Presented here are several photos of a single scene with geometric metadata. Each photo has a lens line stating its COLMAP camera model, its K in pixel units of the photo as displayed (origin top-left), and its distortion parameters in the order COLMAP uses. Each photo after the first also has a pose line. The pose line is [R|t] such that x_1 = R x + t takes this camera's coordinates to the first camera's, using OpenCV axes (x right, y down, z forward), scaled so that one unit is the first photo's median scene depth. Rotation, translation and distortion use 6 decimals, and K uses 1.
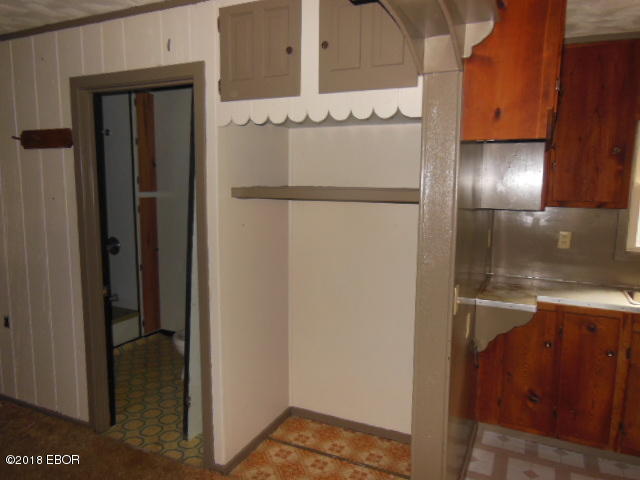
lens RADIAL K [[461.0, 0, 320.0], [0, 461.0, 240.0], [0, 0, 1]] dist [-0.004716, -0.000970]
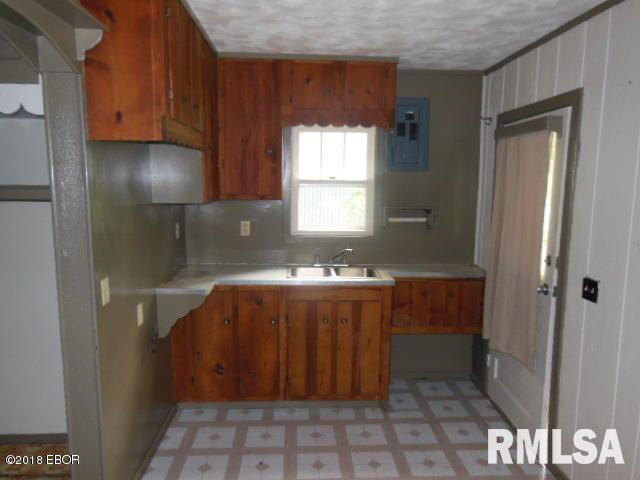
lens RADIAL K [[457.7, 0, 320.0], [0, 457.7, 240.0], [0, 0, 1]] dist [-0.028779, 0.030906]
pose [[0.876922, -0.069618, 0.475565, 0.182756], [0.063200, 0.997565, 0.029496, 0.008050], [-0.476460, 0.004190, 0.879186, -0.107421]]
